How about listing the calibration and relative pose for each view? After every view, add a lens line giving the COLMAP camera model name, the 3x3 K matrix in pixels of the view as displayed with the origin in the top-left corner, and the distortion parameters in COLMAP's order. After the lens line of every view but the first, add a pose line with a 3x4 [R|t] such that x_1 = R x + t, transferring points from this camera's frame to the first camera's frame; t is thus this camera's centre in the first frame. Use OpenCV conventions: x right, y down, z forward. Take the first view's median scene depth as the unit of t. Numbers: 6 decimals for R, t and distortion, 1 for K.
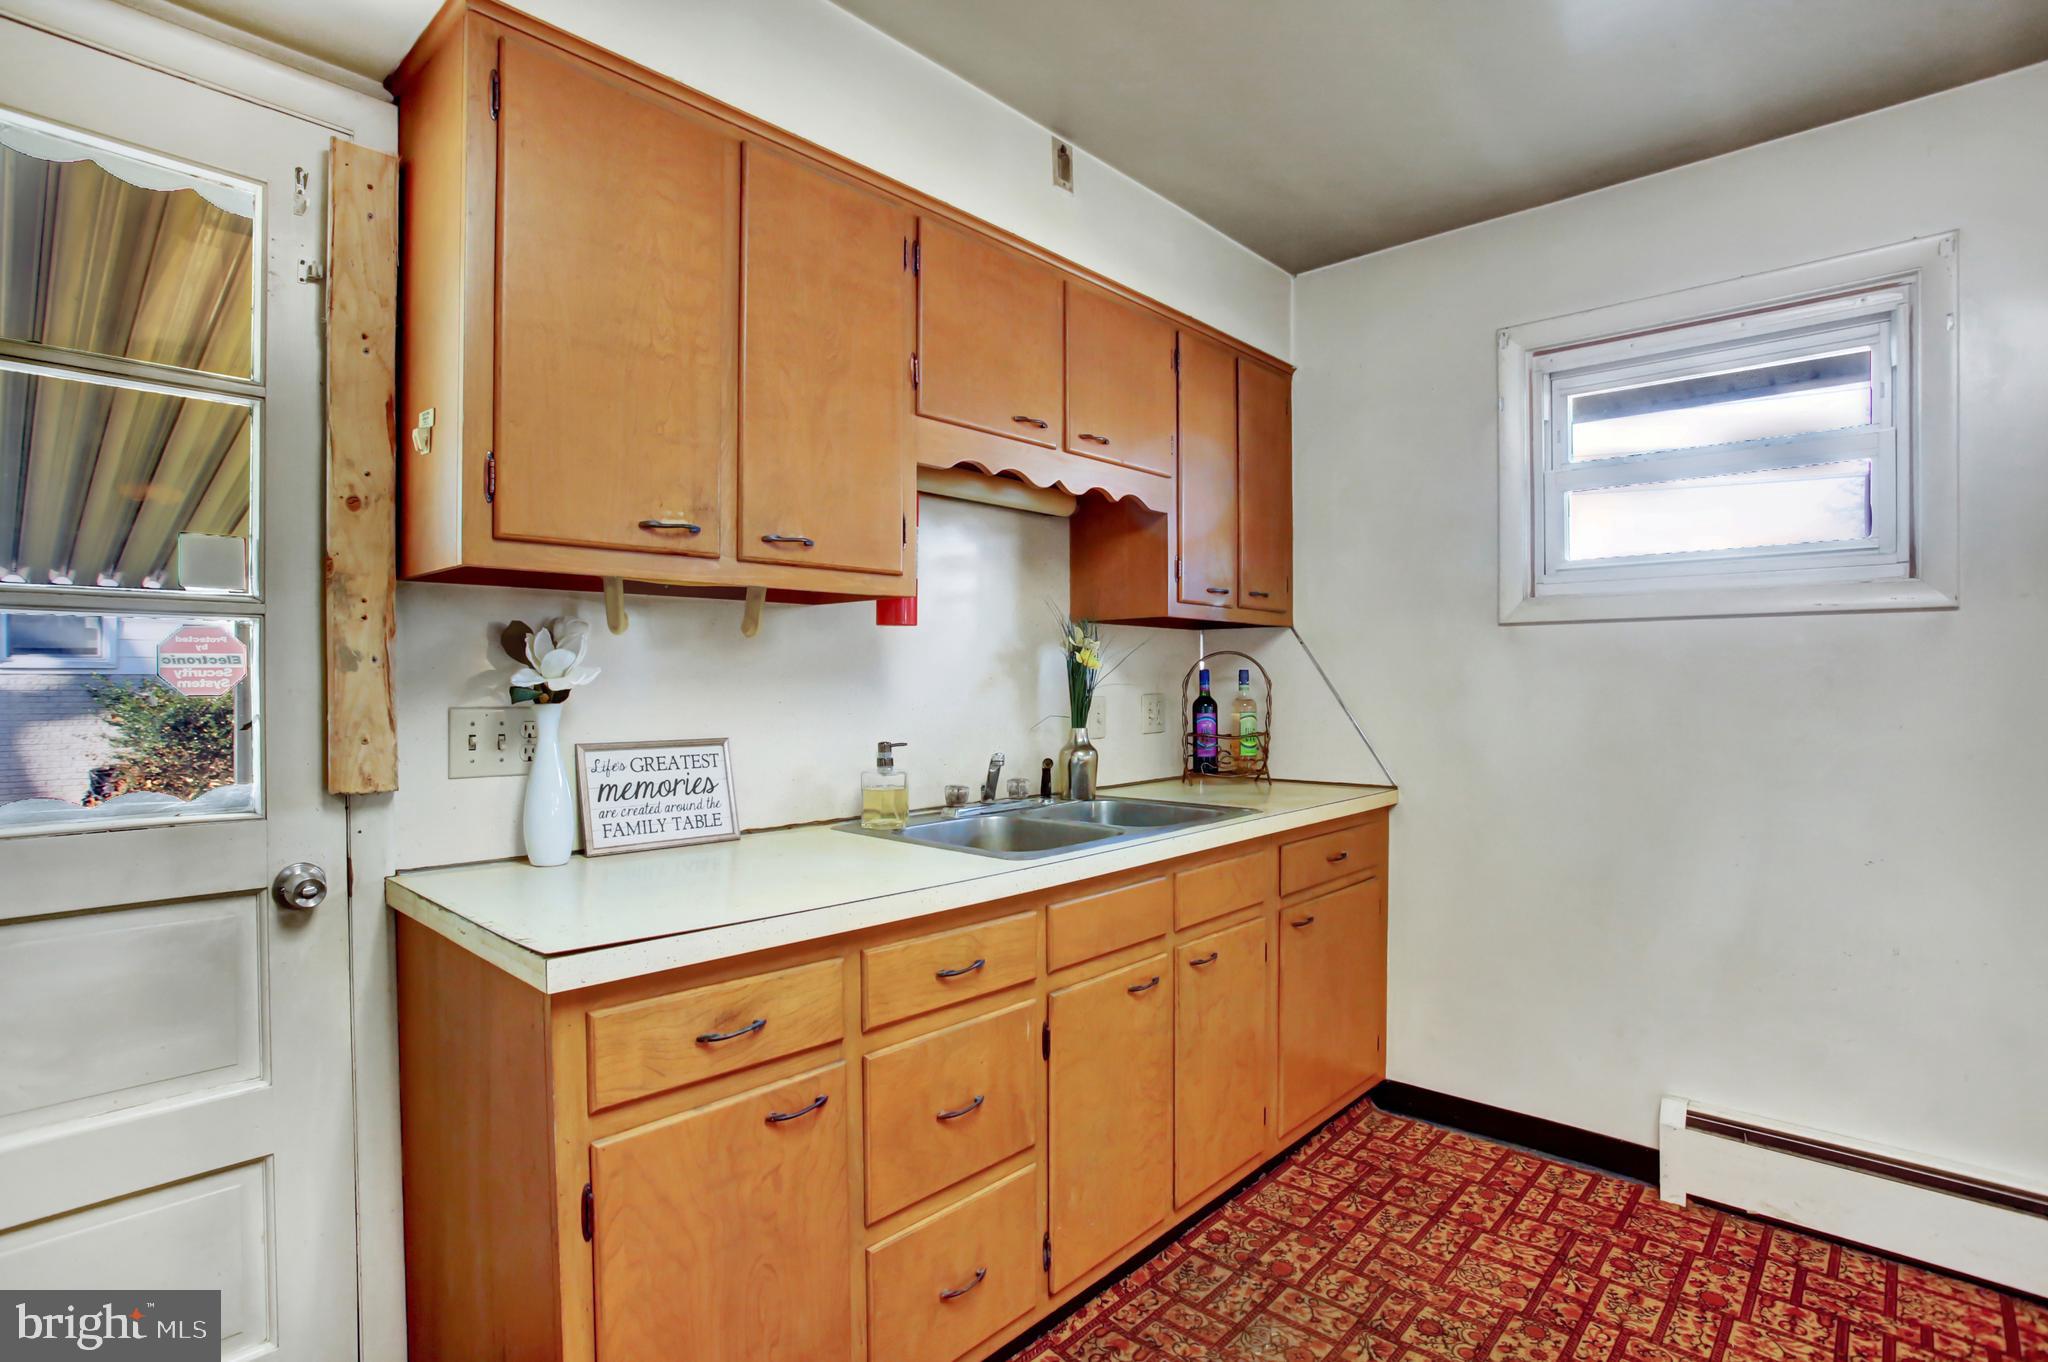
lens RADIAL K [[1014.6, 0, 1024.0], [0, 1014.6, 681.0], [0, 0, 1]] dist [-0.086241, 0.043227]
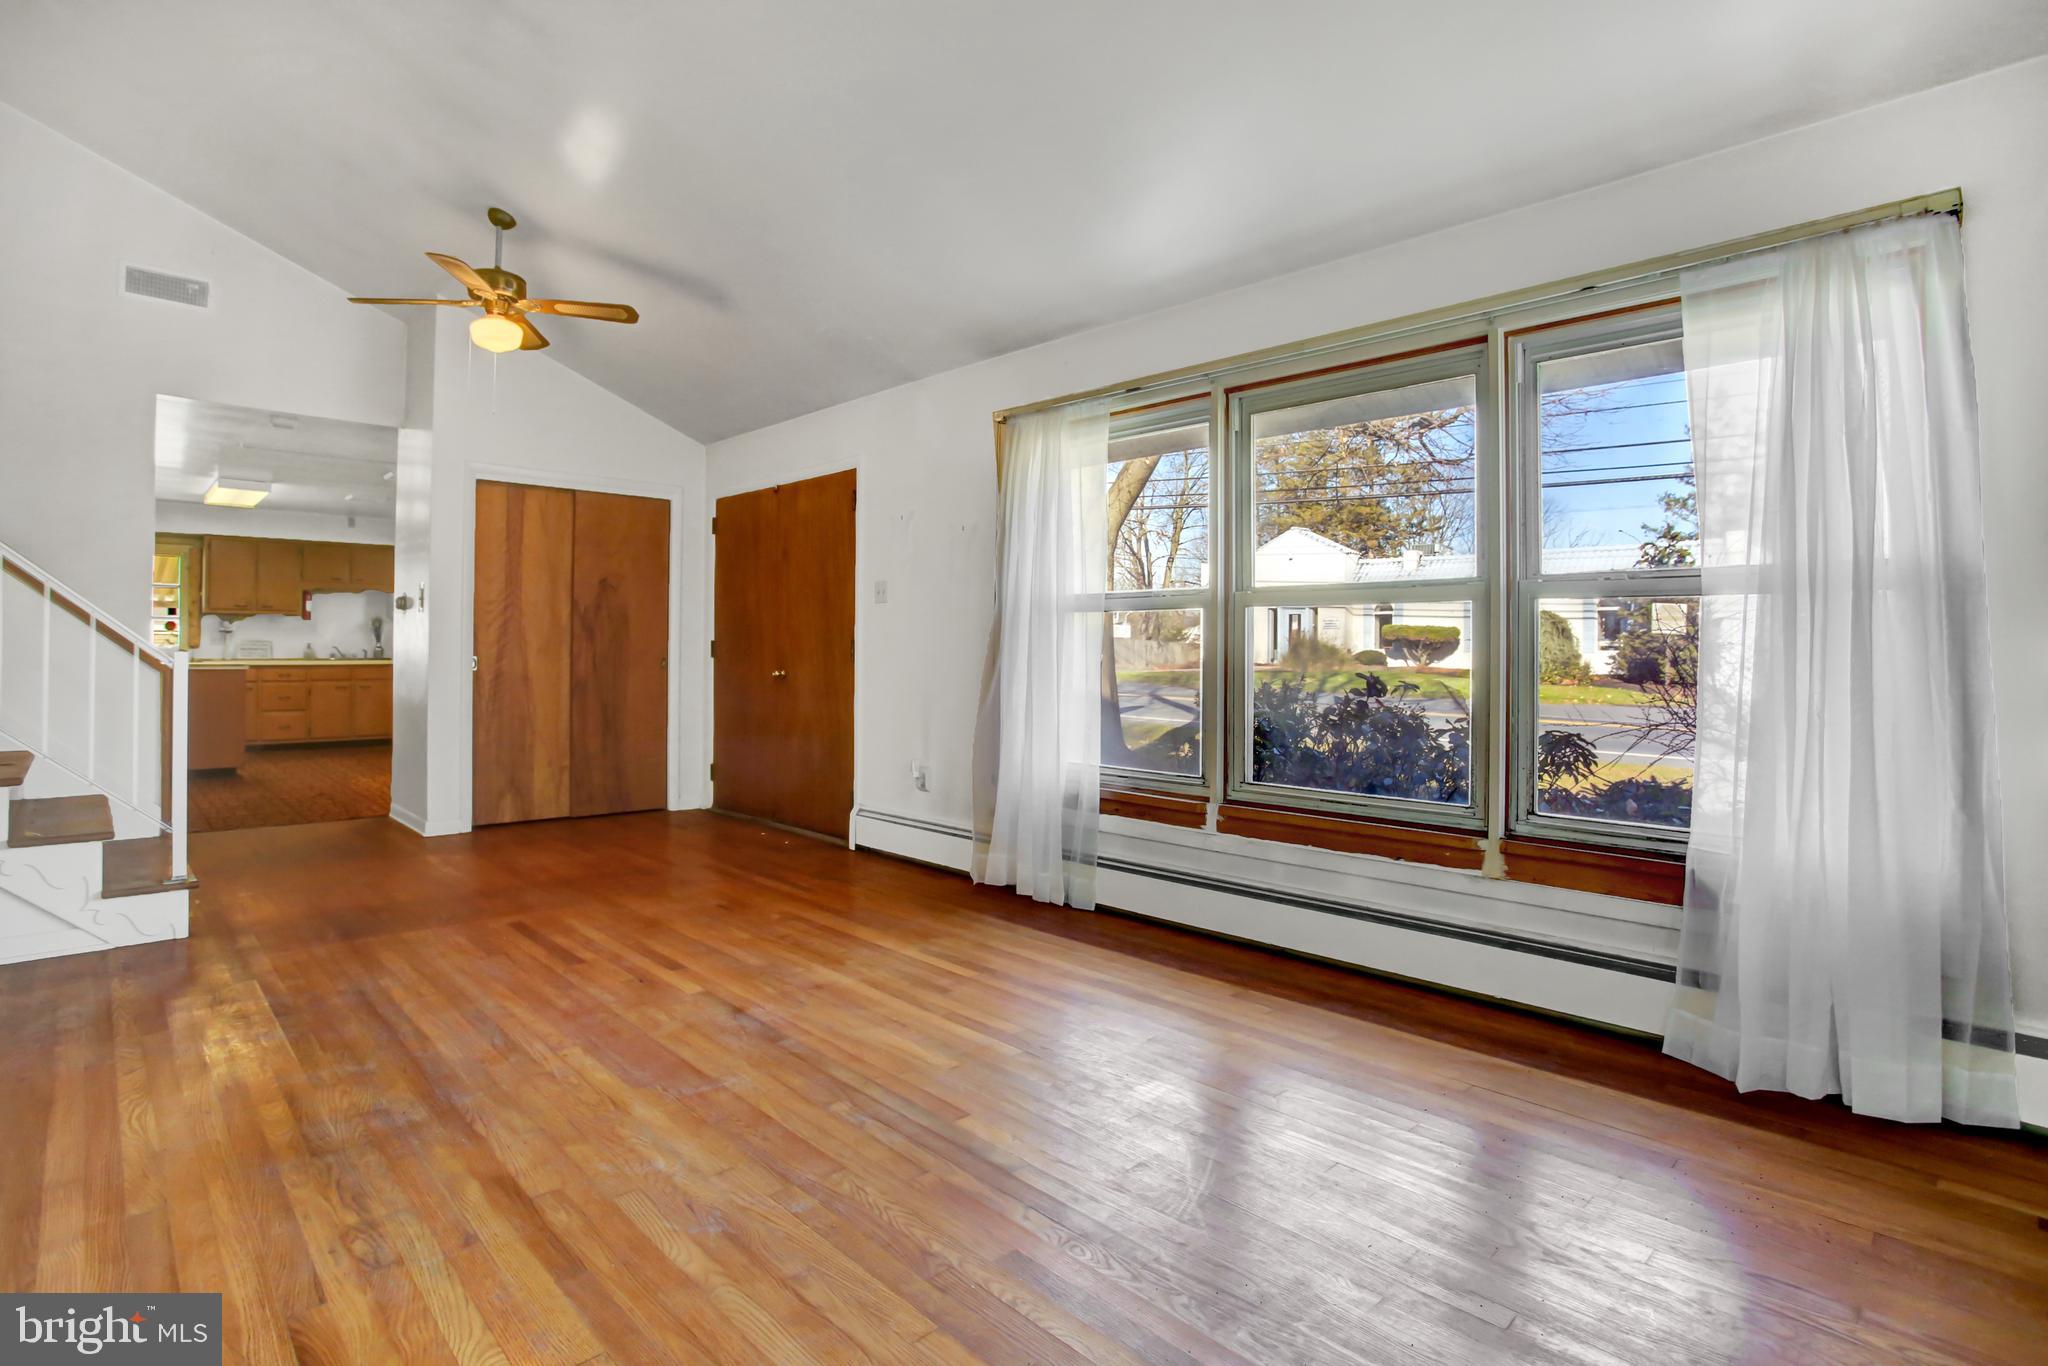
lens RADIAL K [[1033.6, 0, 1037.4], [0, 1033.6, 647.2], [0, 0, 1]] dist [-0.053700, 0.022426]
pose [[0.998292, 0.008309, -0.057820, 4.389474], [-0.008470, 0.999961, -0.002537, 0.074324], [0.057796, 0.003022, 0.998324, -4.438822]]
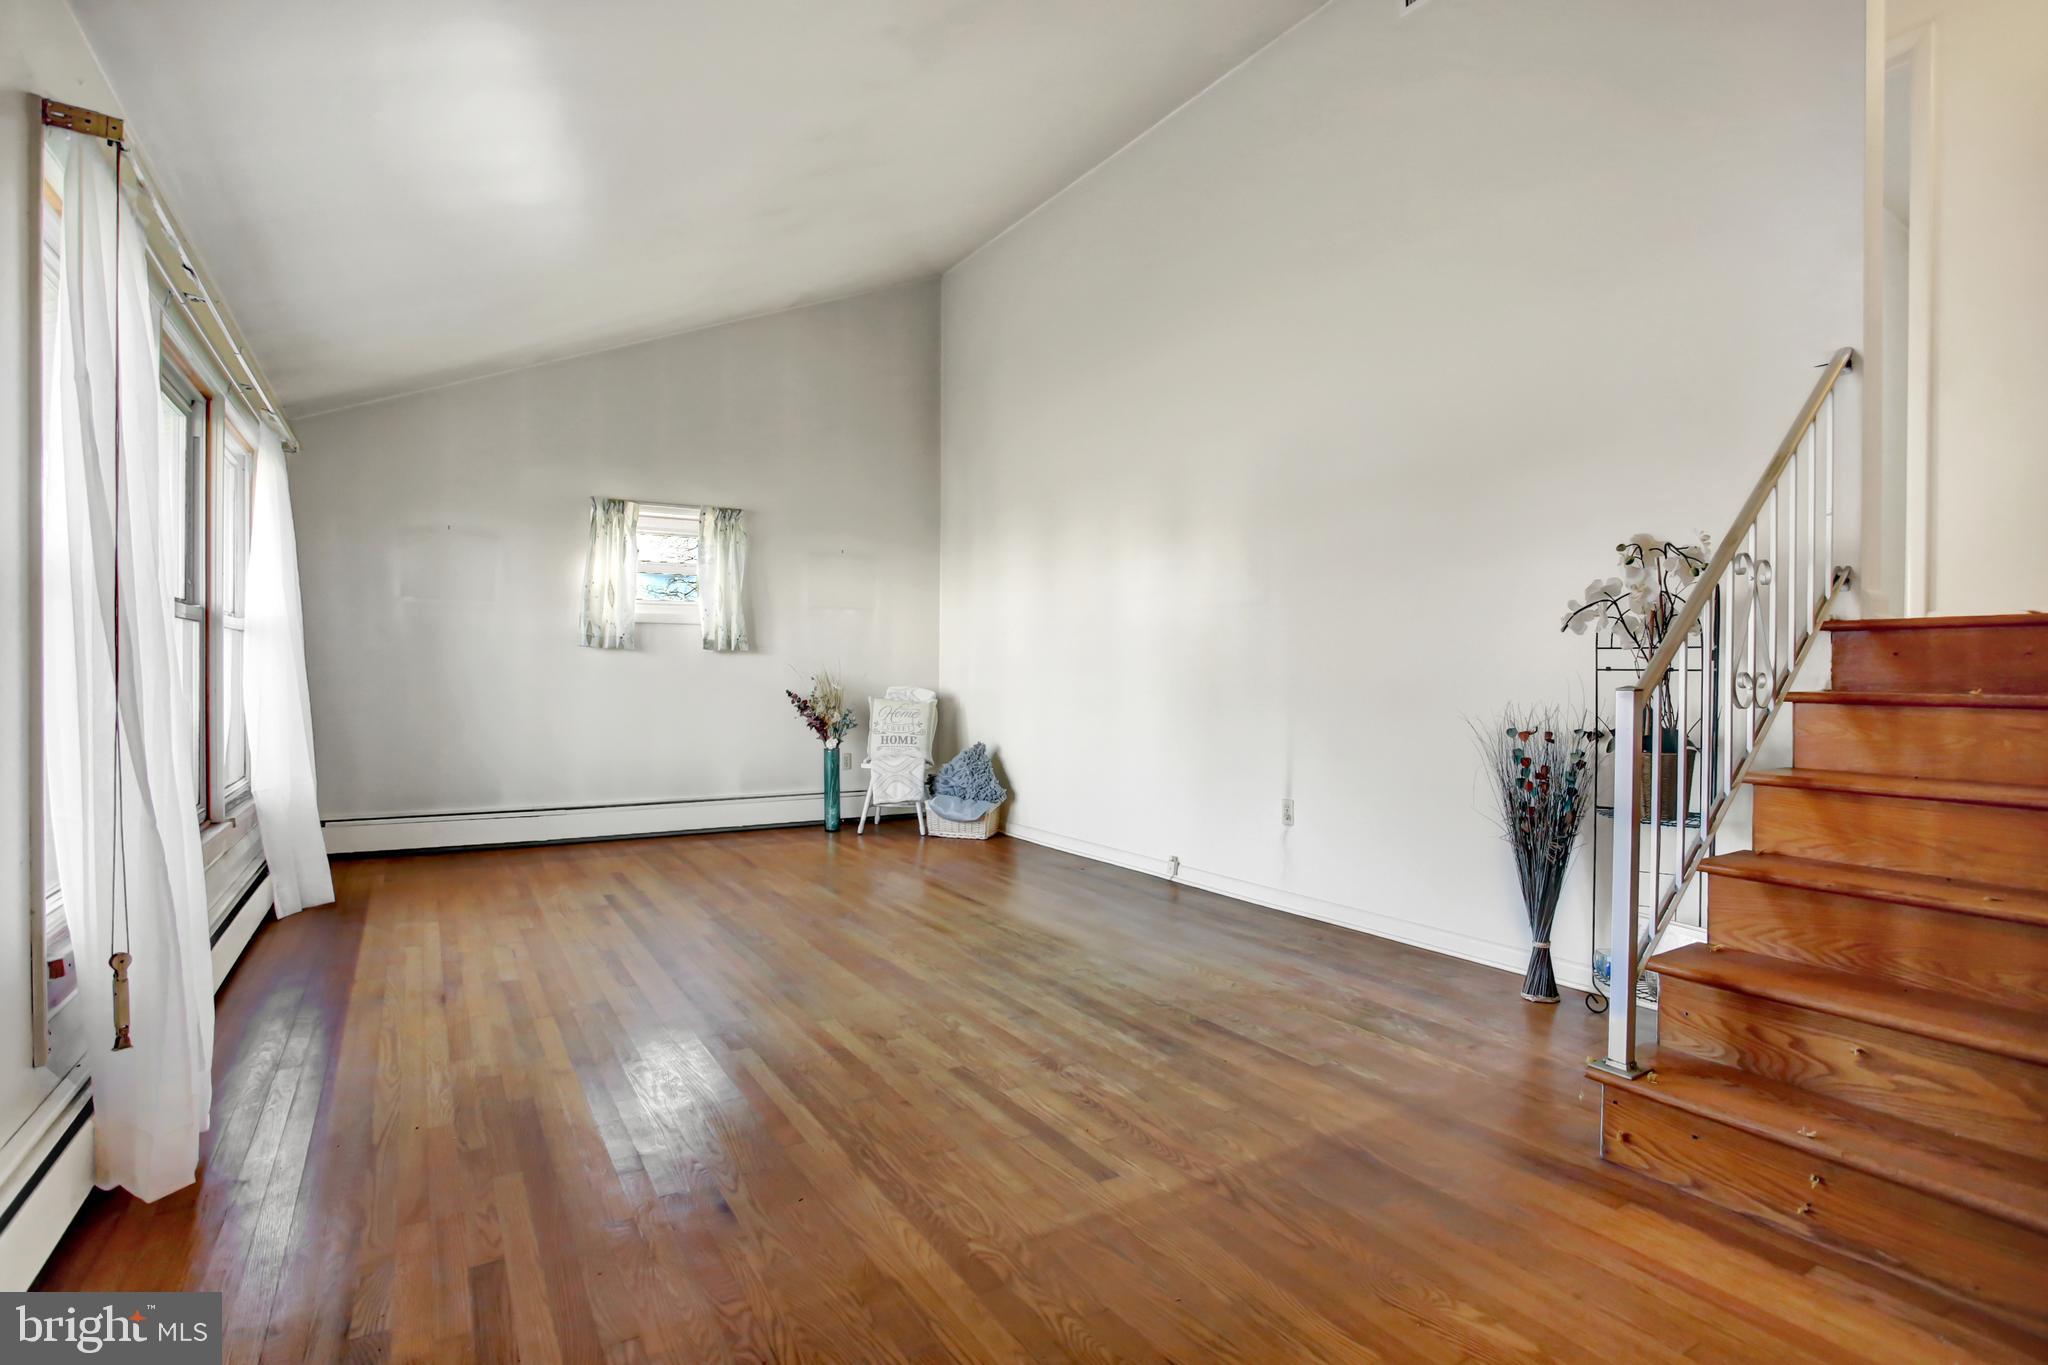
lens RADIAL K [[1022.2, 0, 1033.0], [0, 1022.2, 667.8], [0, 0, 1]] dist [-0.089264, 0.043638]
pose [[-0.964398, -0.001181, 0.264451, 2.880671], [-0.001739, 0.999997, -0.001876, 0.070973], [-0.264448, -0.002269, -0.964397, -1.076779]]
